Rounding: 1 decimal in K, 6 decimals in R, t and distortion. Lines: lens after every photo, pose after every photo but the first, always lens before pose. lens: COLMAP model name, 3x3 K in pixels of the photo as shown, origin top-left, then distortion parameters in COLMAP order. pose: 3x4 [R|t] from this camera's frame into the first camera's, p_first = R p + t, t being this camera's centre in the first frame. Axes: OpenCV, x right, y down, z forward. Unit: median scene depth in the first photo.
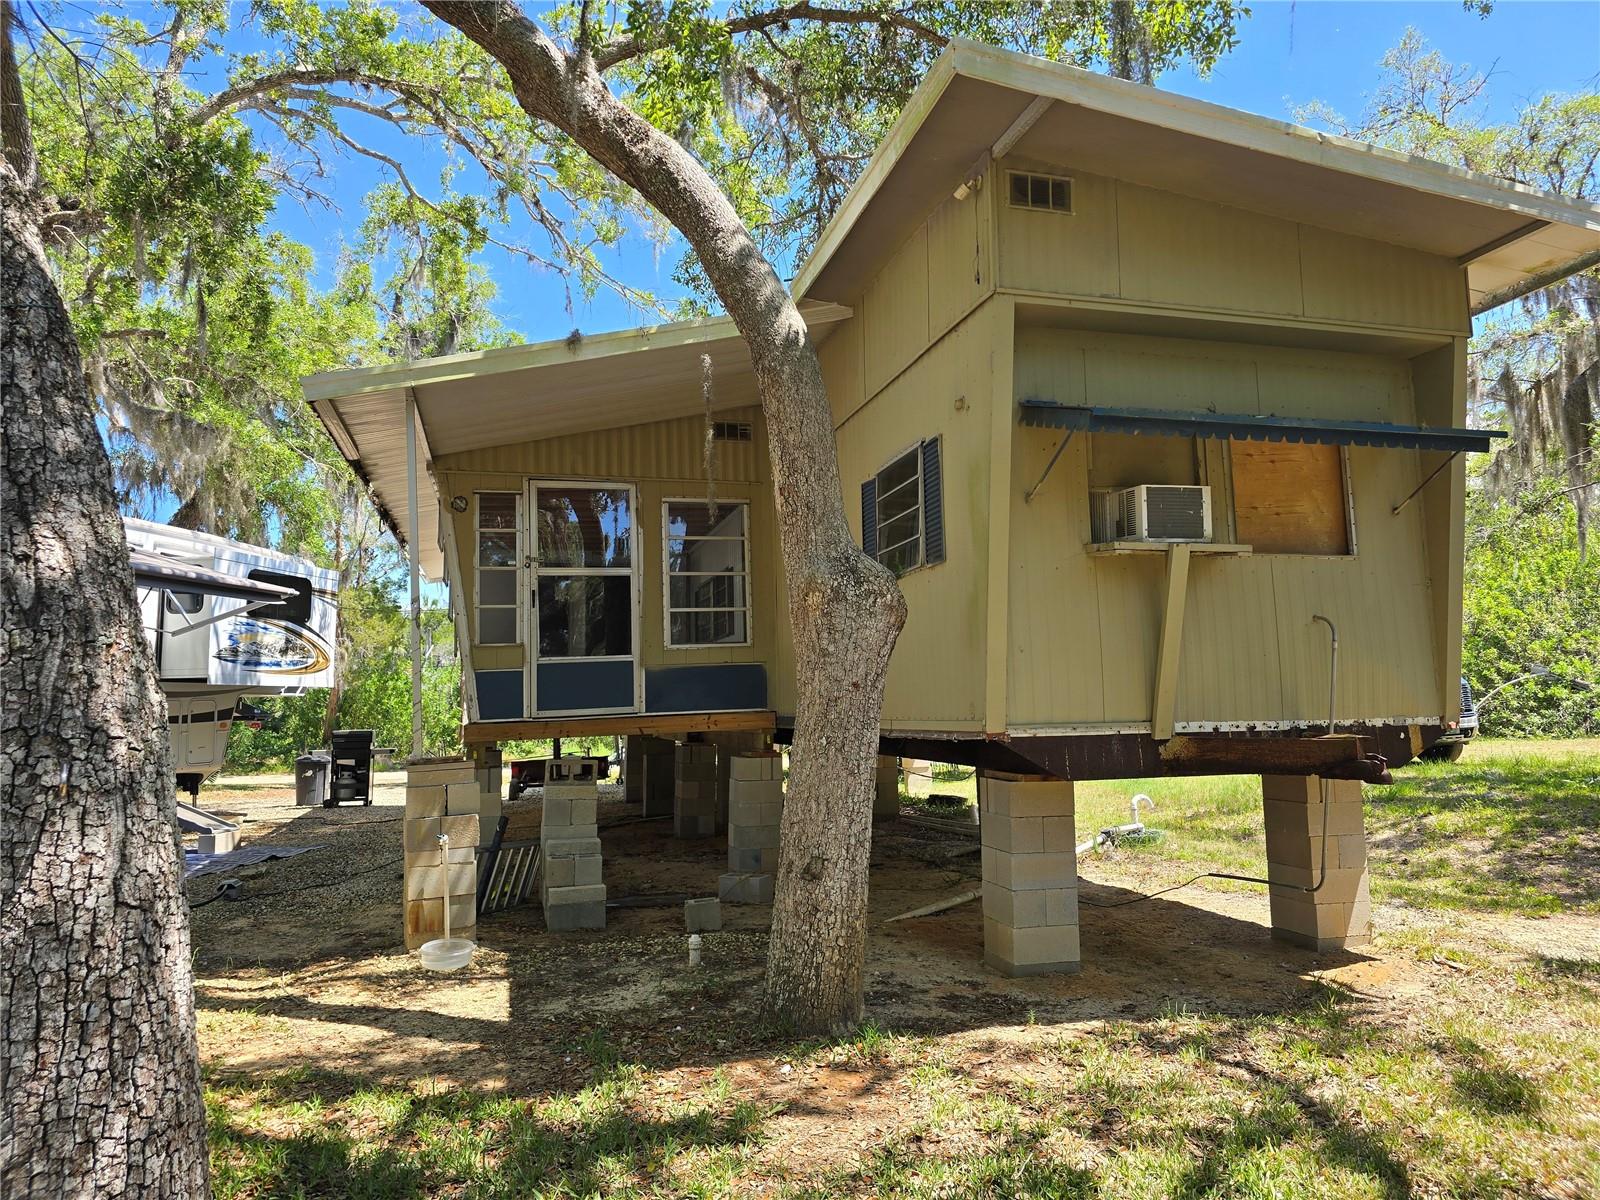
lens RADIAL K [[1076.7, 0, 824.0], [0, 1076.7, 573.0], [0, 0, 1]] dist [0.067514, -0.063599]
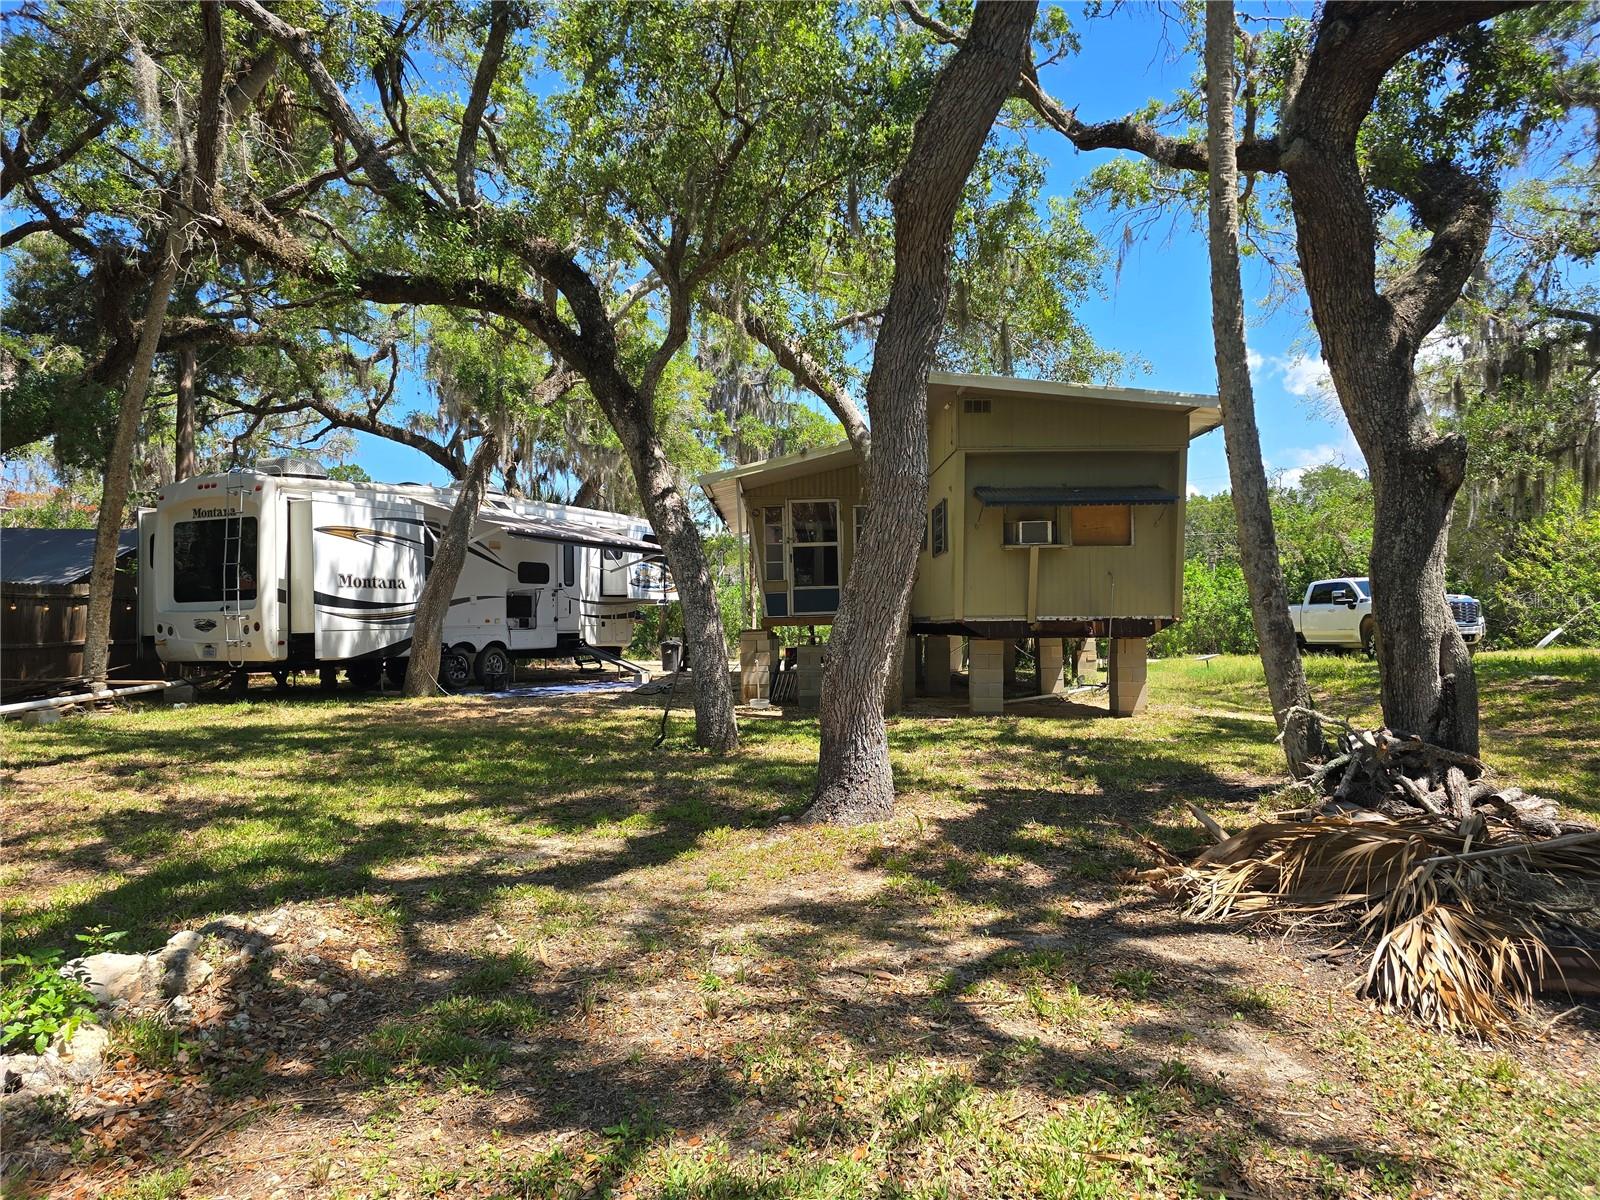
lens RADIAL K [[1076.7, 0, 807.6], [0, 1076.7, 598.5], [0, 0, 1]] dist [0.067514, -0.063599]
pose [[0.965859, 0.004931, -0.259020, 0.205466], [0.021270, 0.994934, 0.098257, -0.070473], [0.258192, -0.100412, 0.960861, -0.676670]]
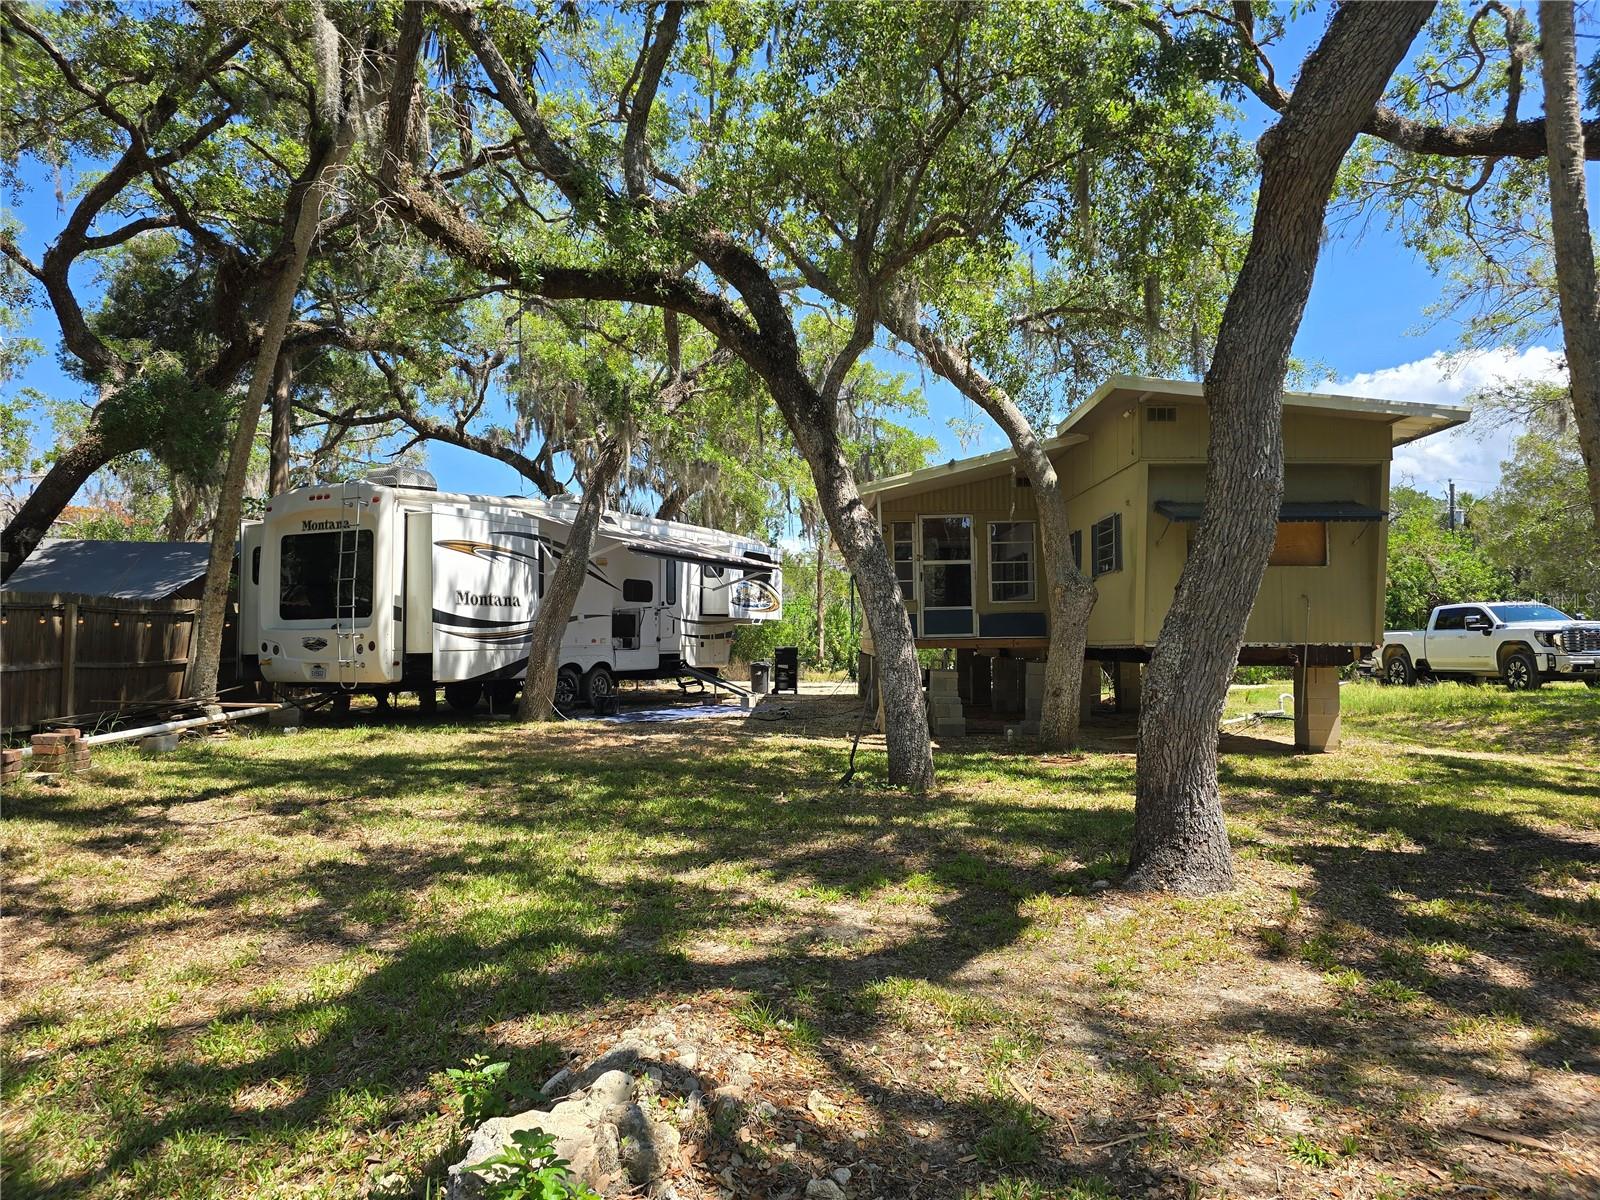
lens RADIAL K [[1076.7, 0, 824.7], [0, 1076.7, 585.2], [0, 0, 1]] dist [0.067514, -0.063599]
pose [[0.963387, 0.004048, -0.268083, 0.056519], [0.014627, 0.997603, 0.067627, -0.066666], [0.267715, -0.069072, 0.961019, -0.634043]]
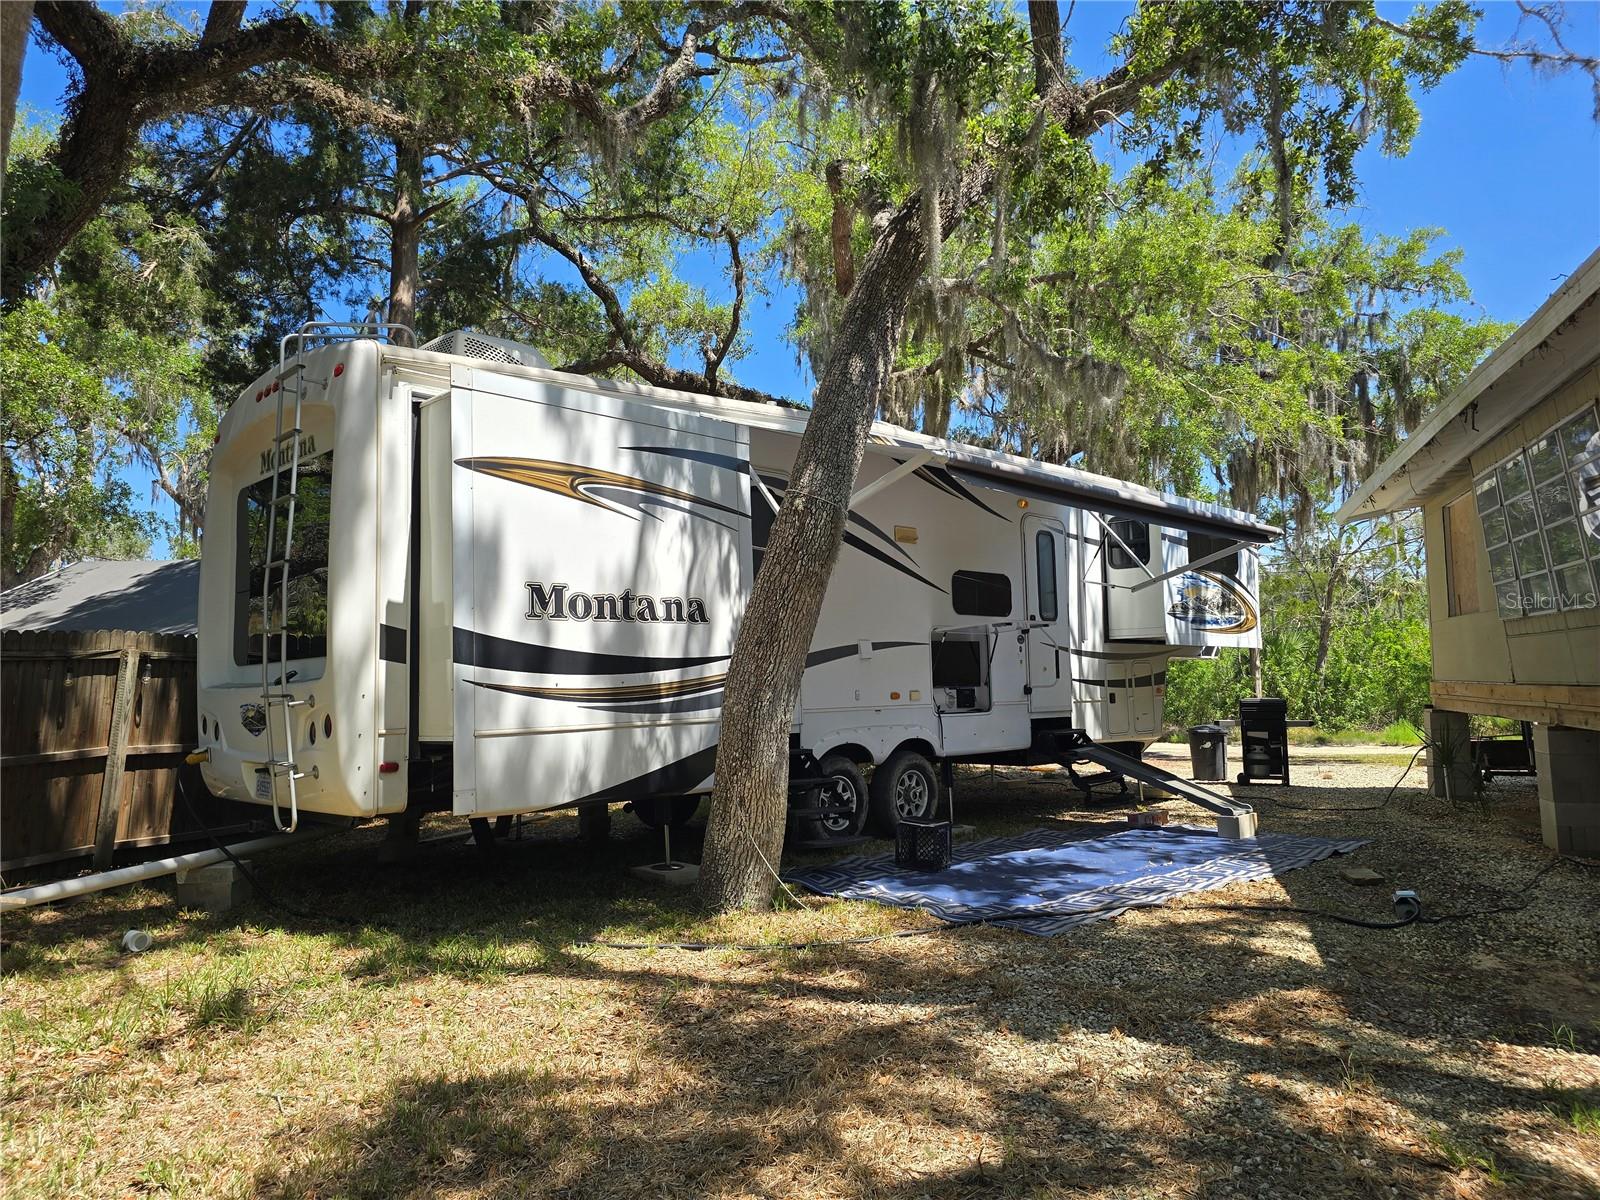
lens RADIAL K [[1076.7, 0, 795.6], [0, 1076.7, 597.4], [0, 0, 1]] dist [0.067514, -0.063599]
pose [[0.812081, -0.043548, -0.581918, -0.286943], [0.071305, 0.997144, 0.024886, 0.018750], [0.579173, -0.061703, 0.812866, 0.097633]]
